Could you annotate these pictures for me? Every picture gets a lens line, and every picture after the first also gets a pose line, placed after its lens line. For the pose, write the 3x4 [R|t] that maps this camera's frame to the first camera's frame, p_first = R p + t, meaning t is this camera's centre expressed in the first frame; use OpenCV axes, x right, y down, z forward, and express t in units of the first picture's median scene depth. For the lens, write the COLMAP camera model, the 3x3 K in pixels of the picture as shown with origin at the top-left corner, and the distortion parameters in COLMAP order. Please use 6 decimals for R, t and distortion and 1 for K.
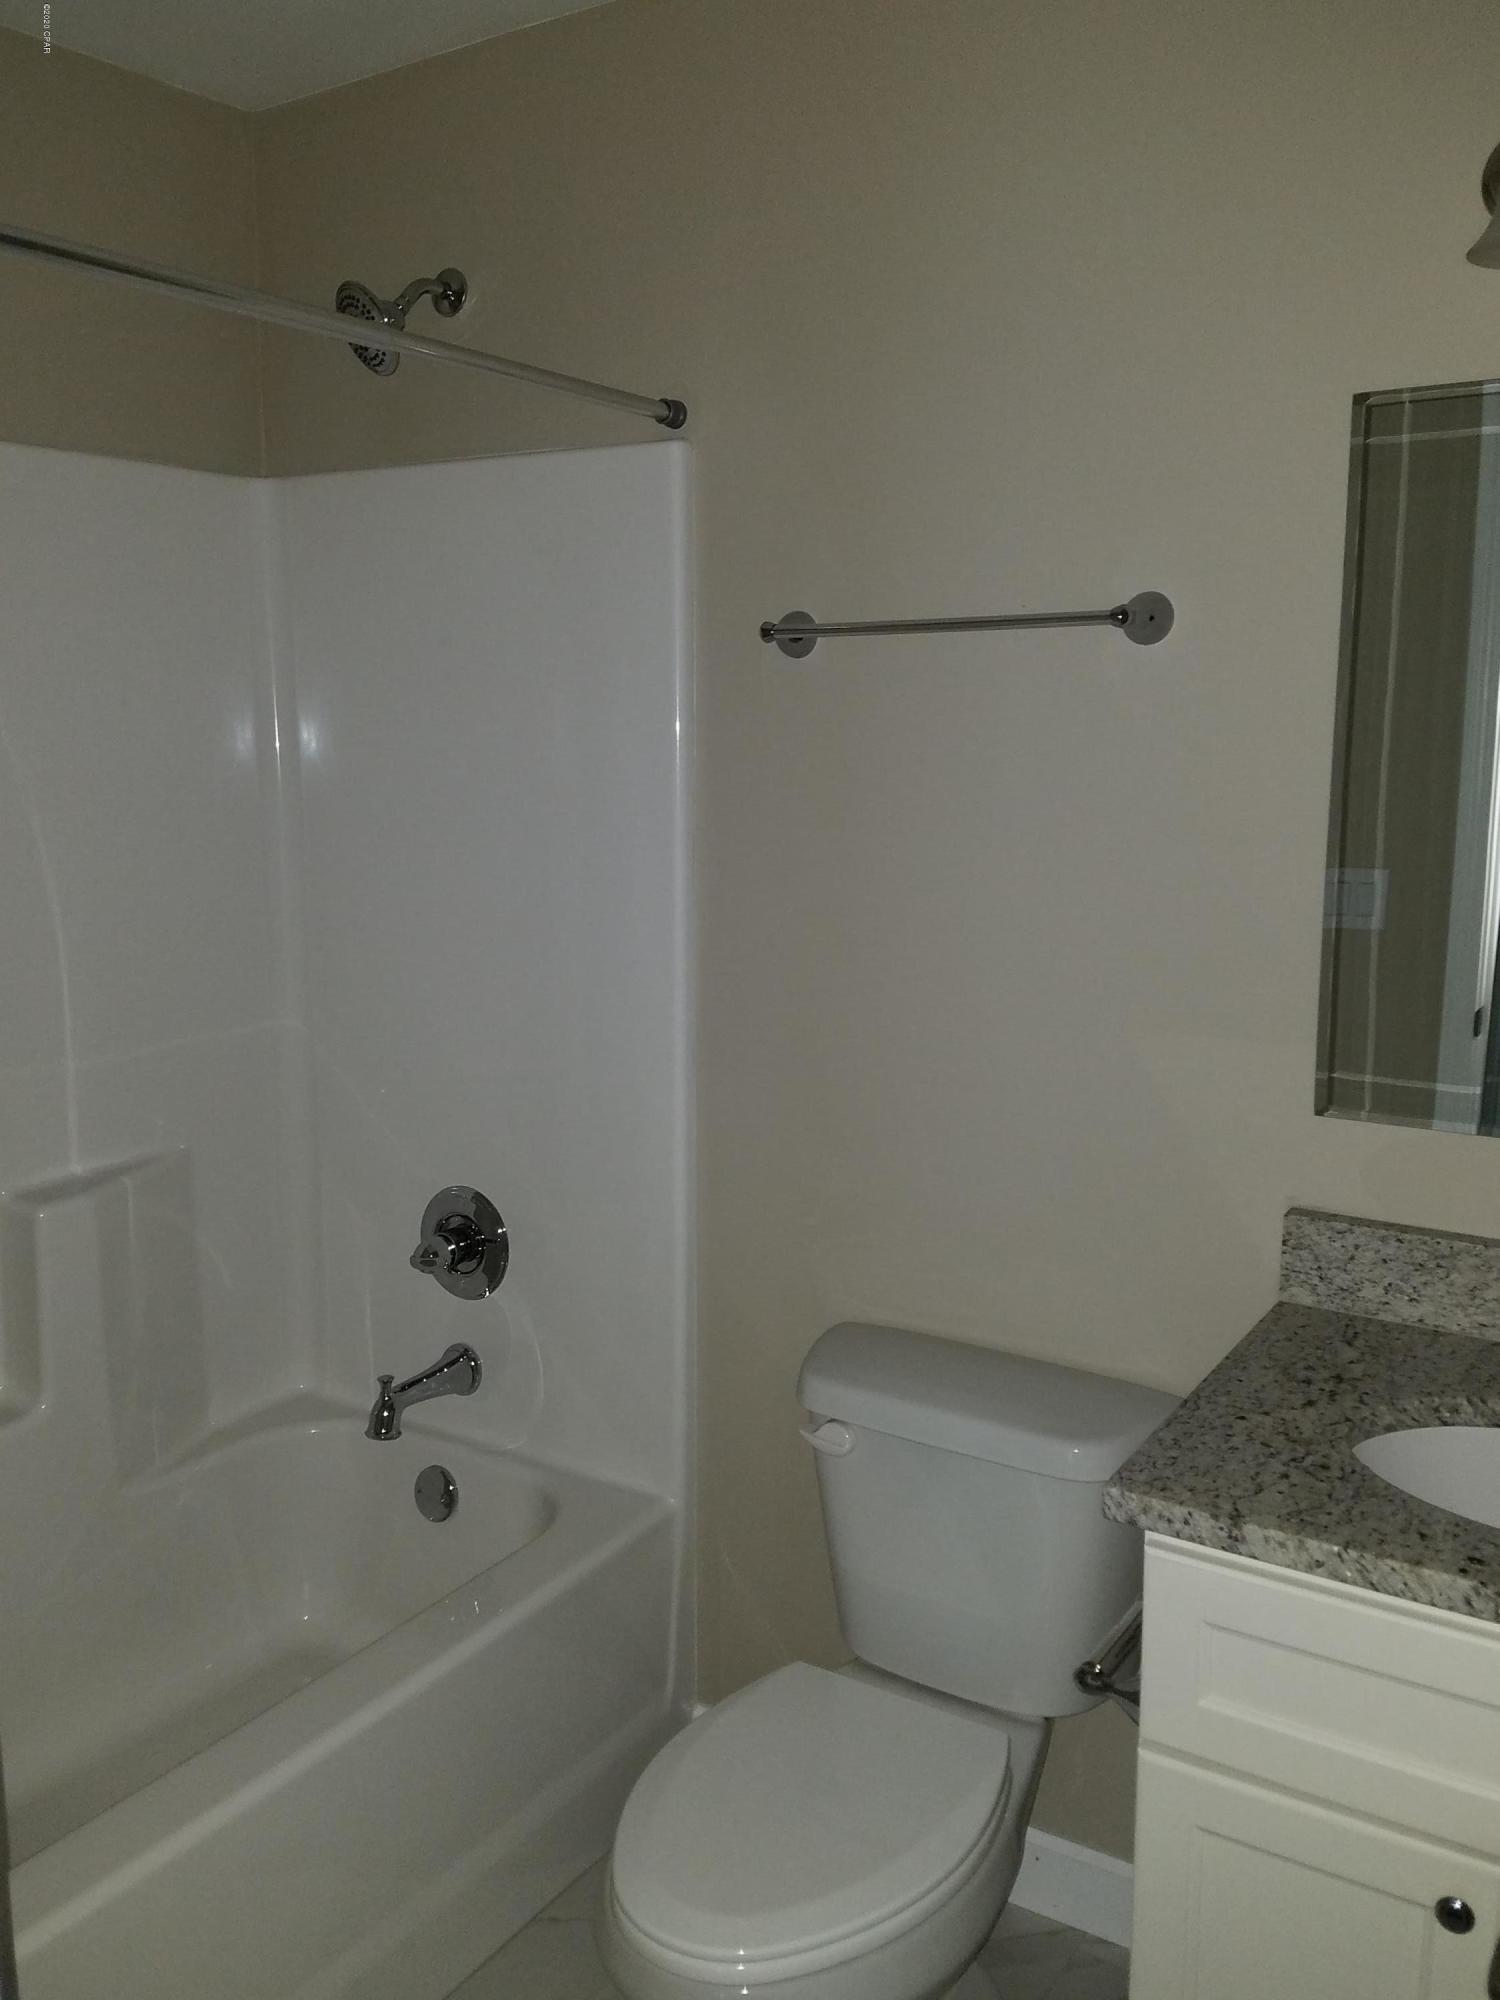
lens RADIAL K [[1696.8, 0, 750.0], [0, 1696.8, 1000.0], [0, 0, 1]] dist [0.227980, -0.443310]
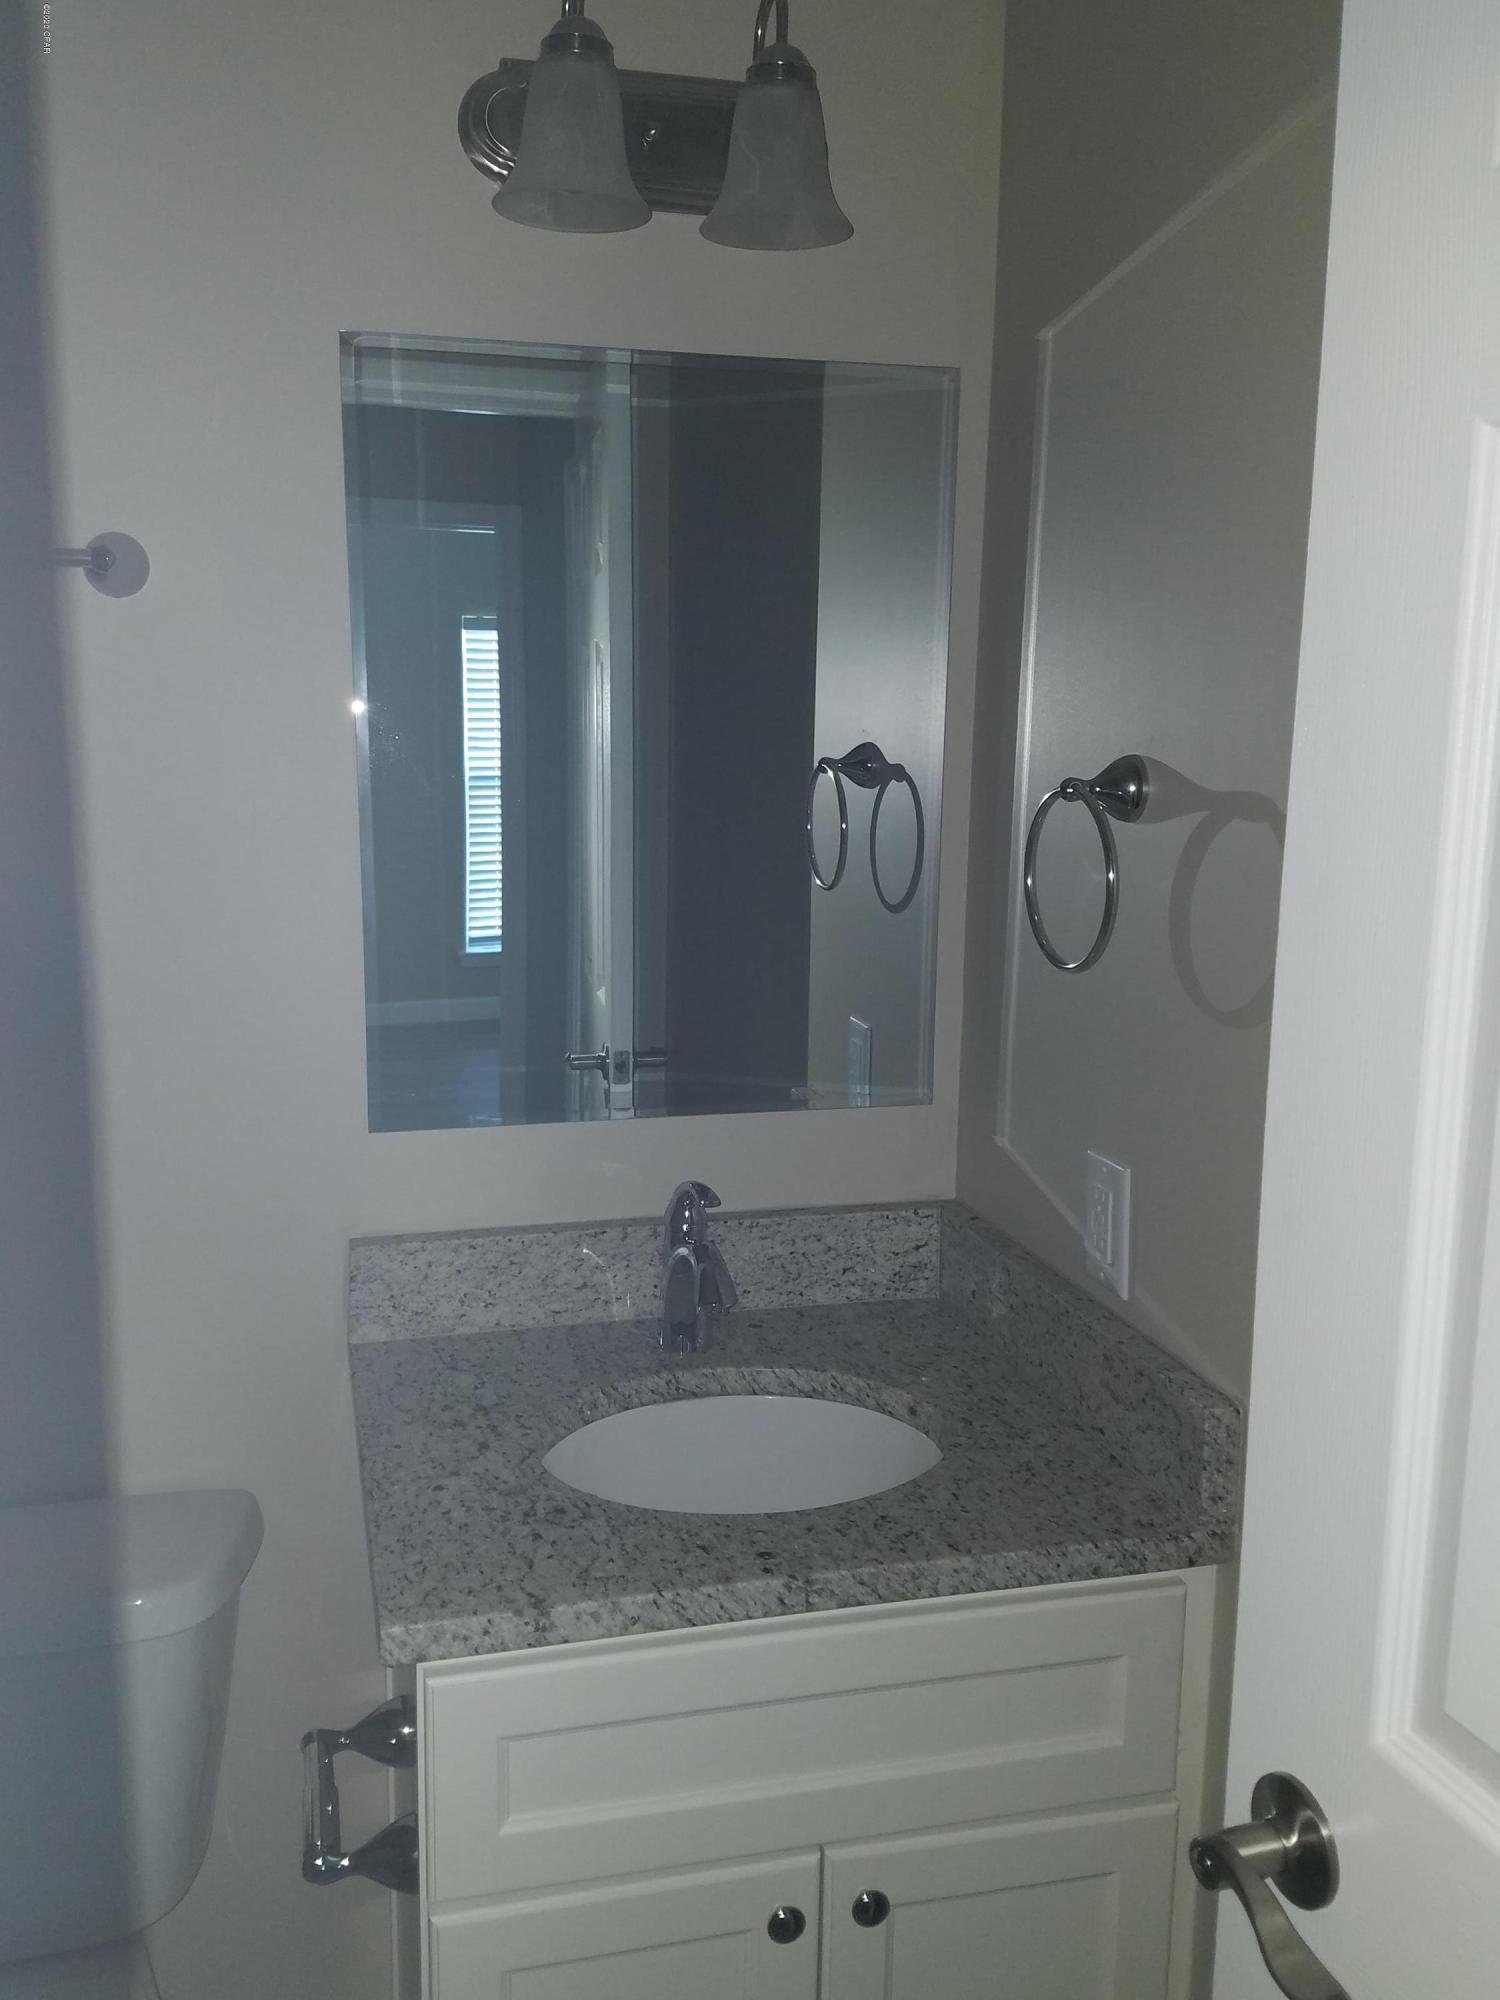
lens RADIAL K [[1696.8, 0, 750.0], [0, 1696.8, 1000.0], [0, 0, 1]] dist [0.227980, -0.443310]
pose [[0.695695, -0.116666, 0.708800, -0.173990], [0.115389, 0.992059, 0.050034, -0.025910], [-0.709009, 0.046980, 0.703633, 0.229419]]
